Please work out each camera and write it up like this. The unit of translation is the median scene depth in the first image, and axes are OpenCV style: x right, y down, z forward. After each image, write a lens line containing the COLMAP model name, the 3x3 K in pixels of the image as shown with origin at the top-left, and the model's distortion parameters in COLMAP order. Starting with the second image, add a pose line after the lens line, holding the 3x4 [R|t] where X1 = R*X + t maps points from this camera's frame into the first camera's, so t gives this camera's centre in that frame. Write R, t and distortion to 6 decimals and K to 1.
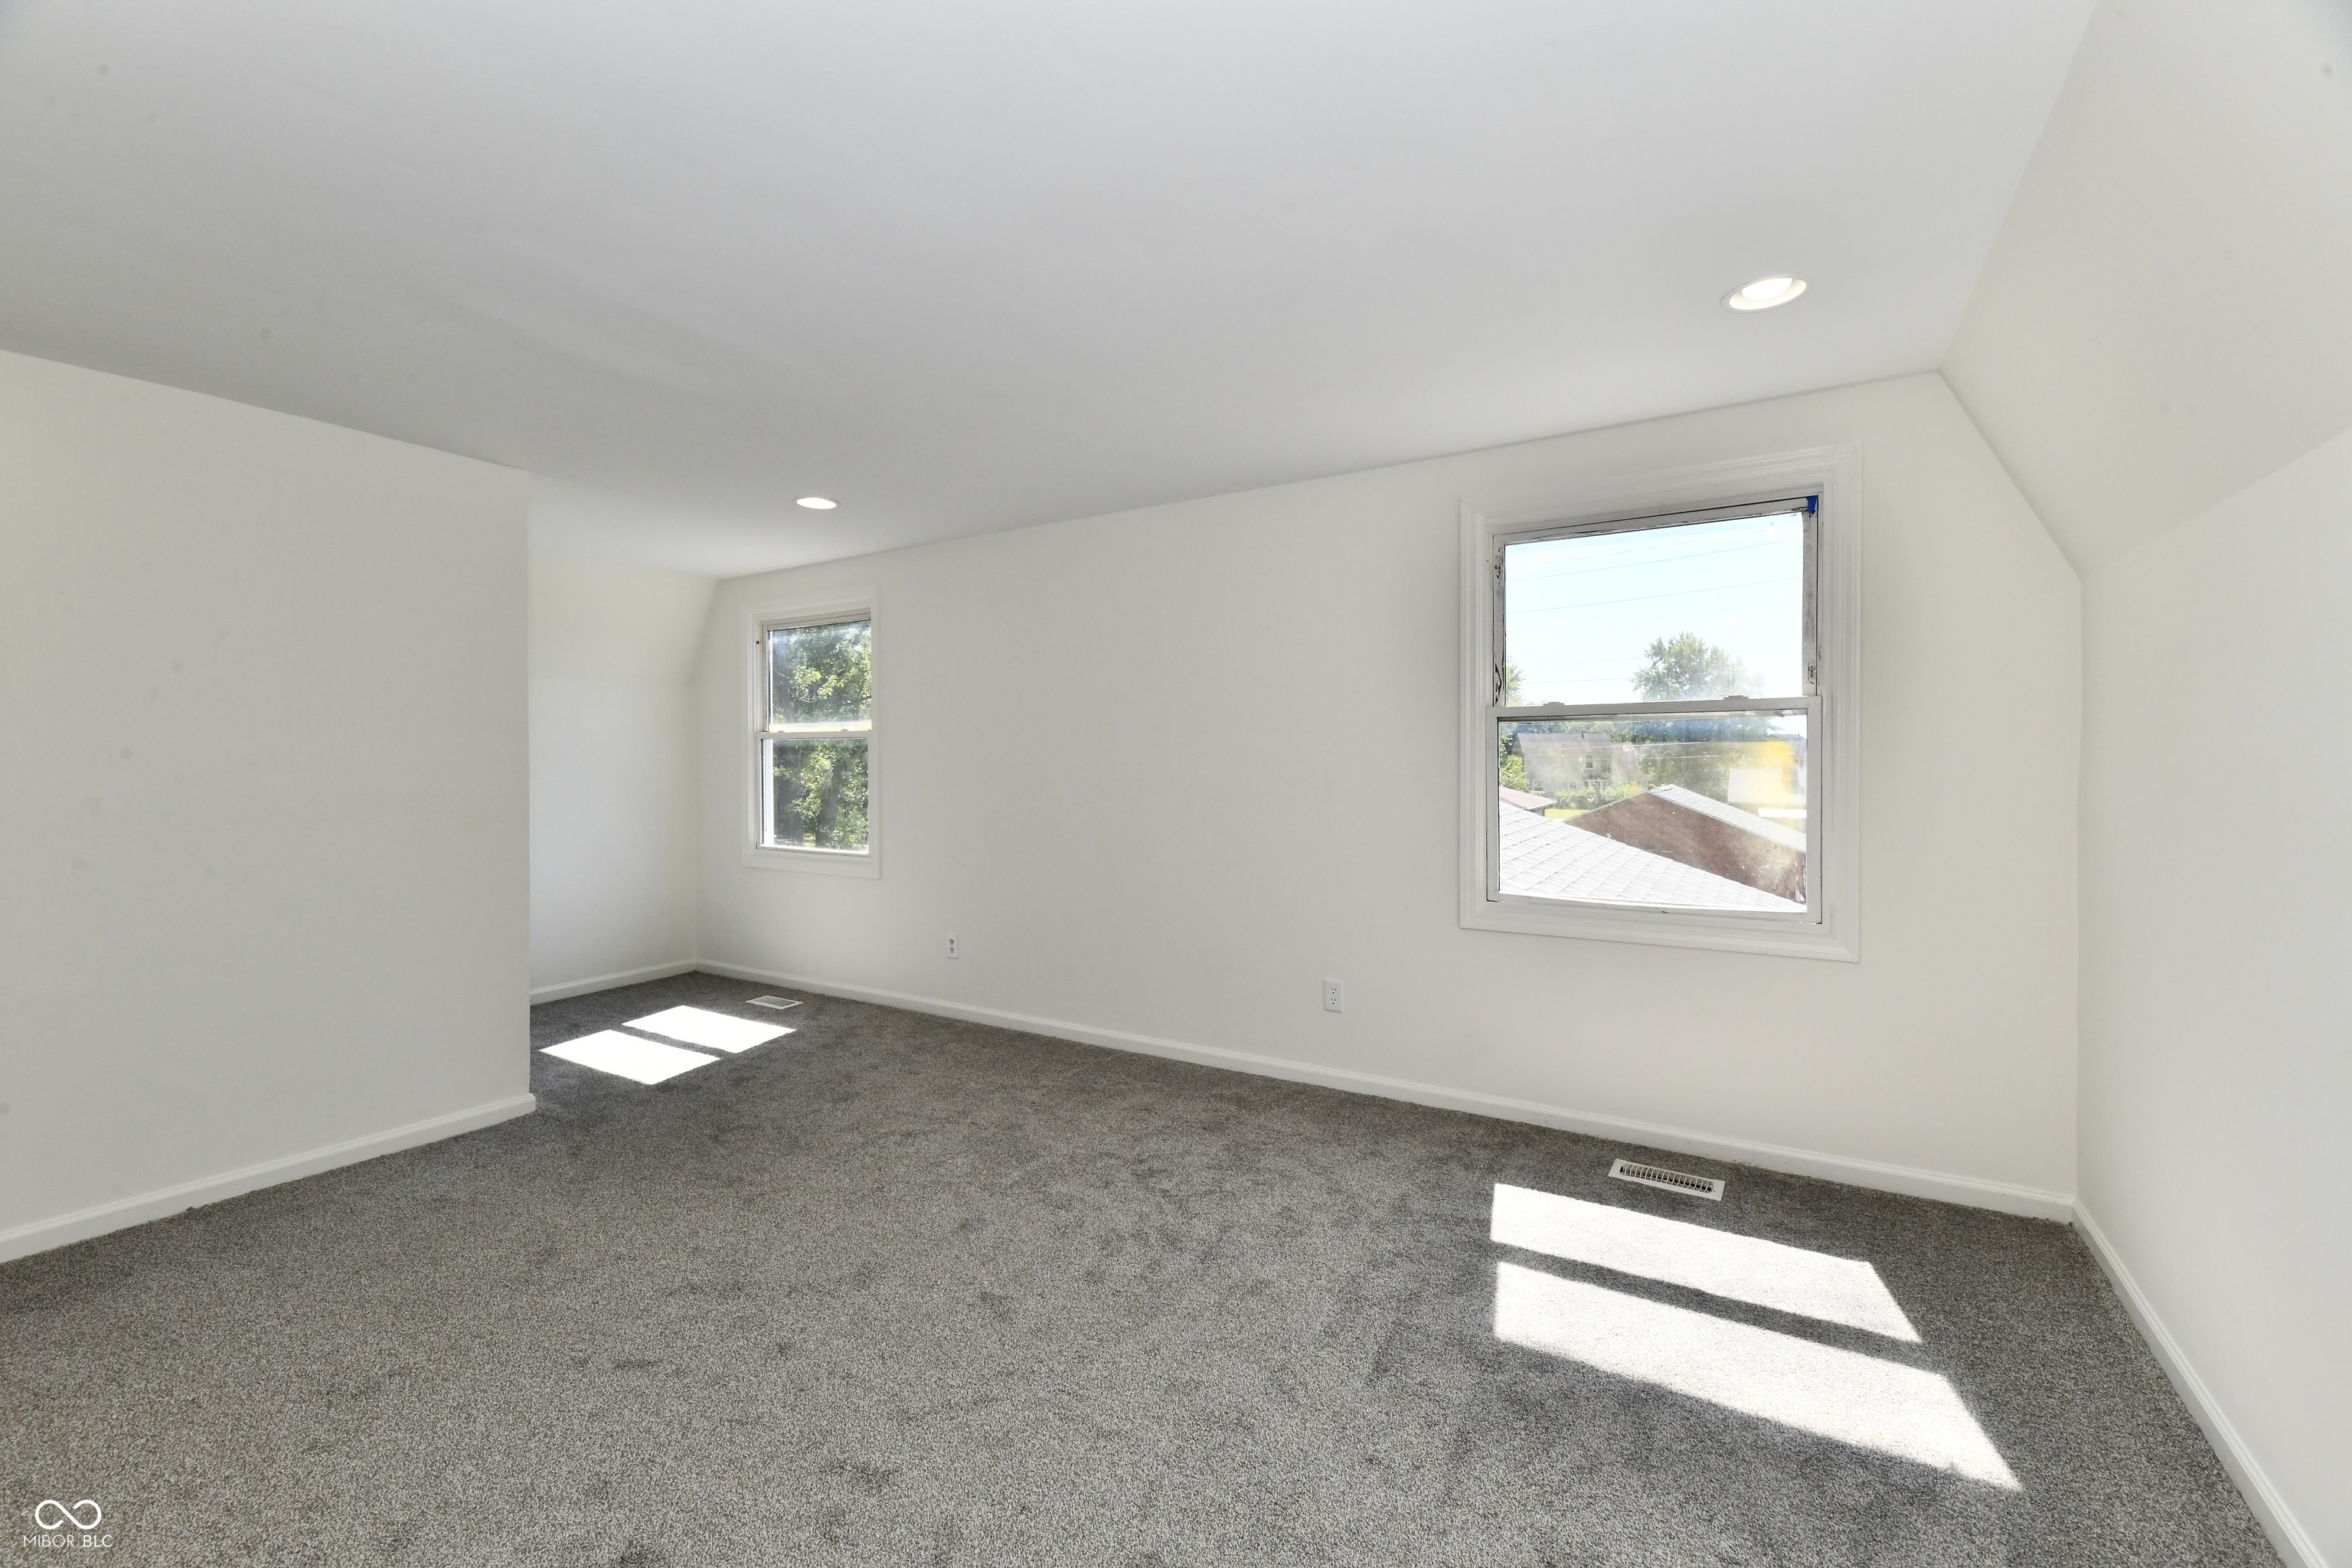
lens RADIAL K [[963.9, 0, 1167.4], [0, 963.9, 773.2], [0, 0, 1]] dist [0.002182, -0.004351]
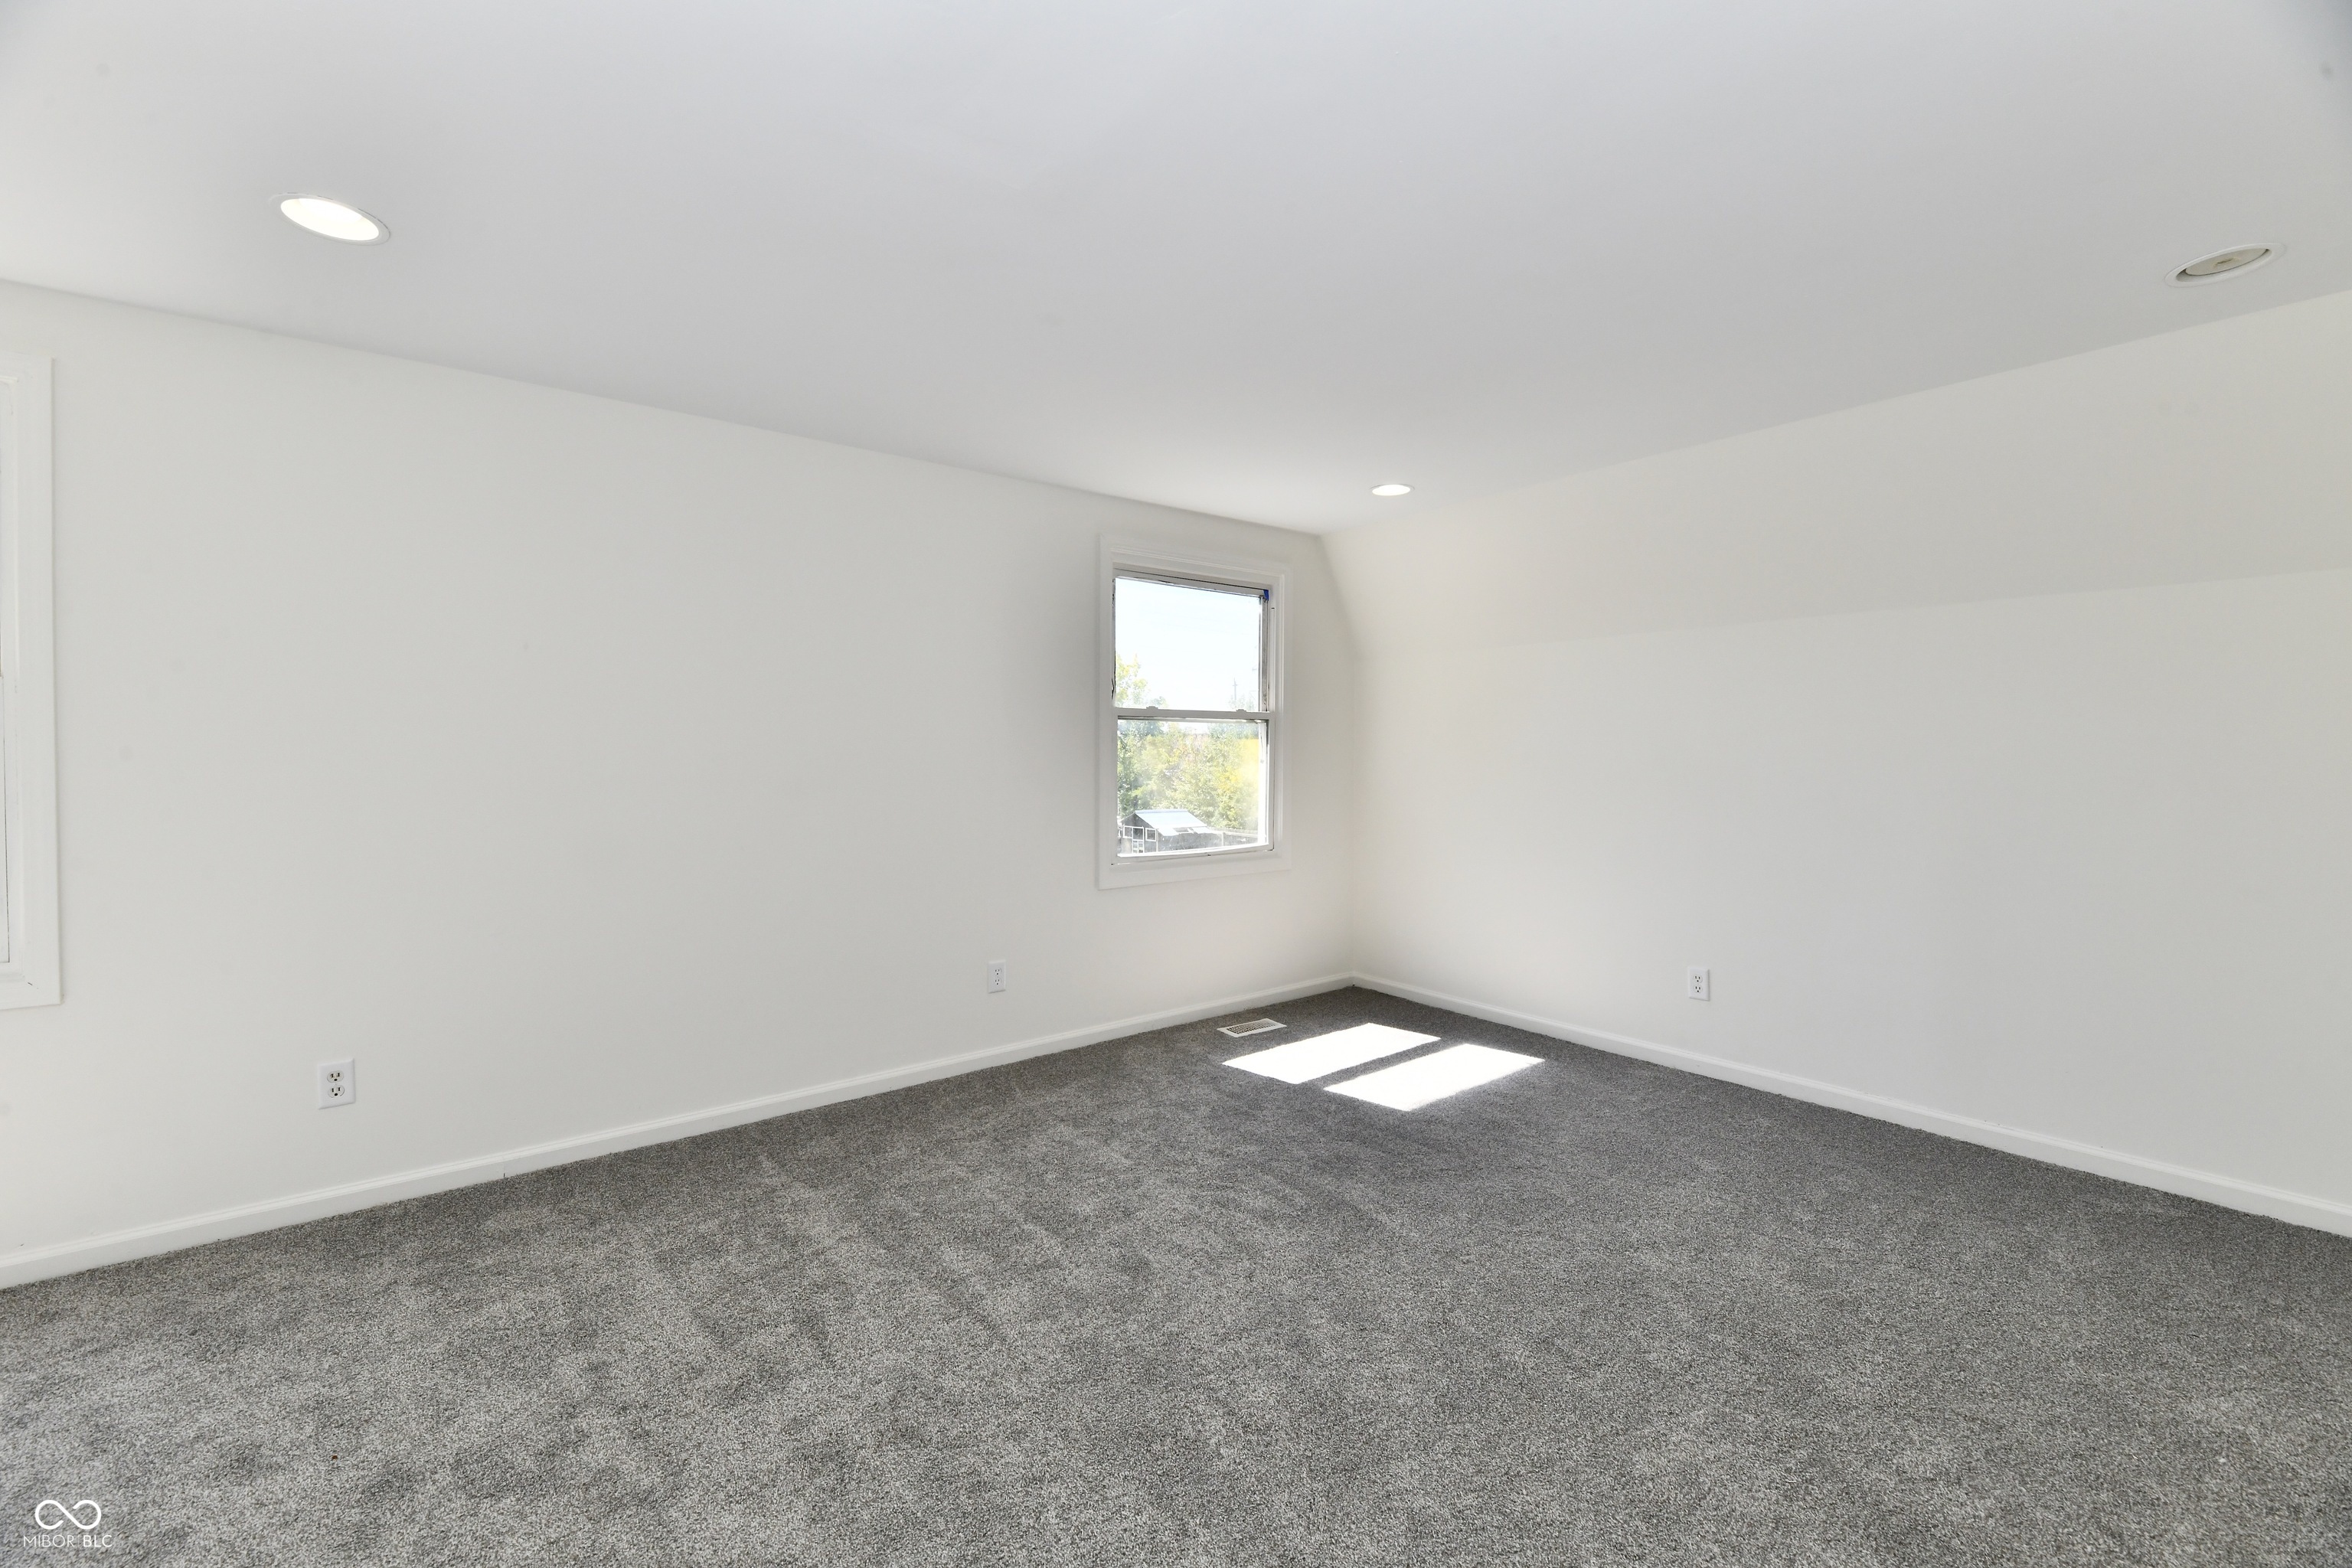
lens RADIAL K [[963.9, 0, 1174.0], [0, 963.9, 770.9], [0, 0, 1]] dist [0.002182, -0.004351]
pose [[0.343412, -0.014806, 0.939068, -0.860757], [0.011844, 0.999864, 0.011434, -0.000146], [-0.939110, 0.007196, 0.343540, 0.544501]]
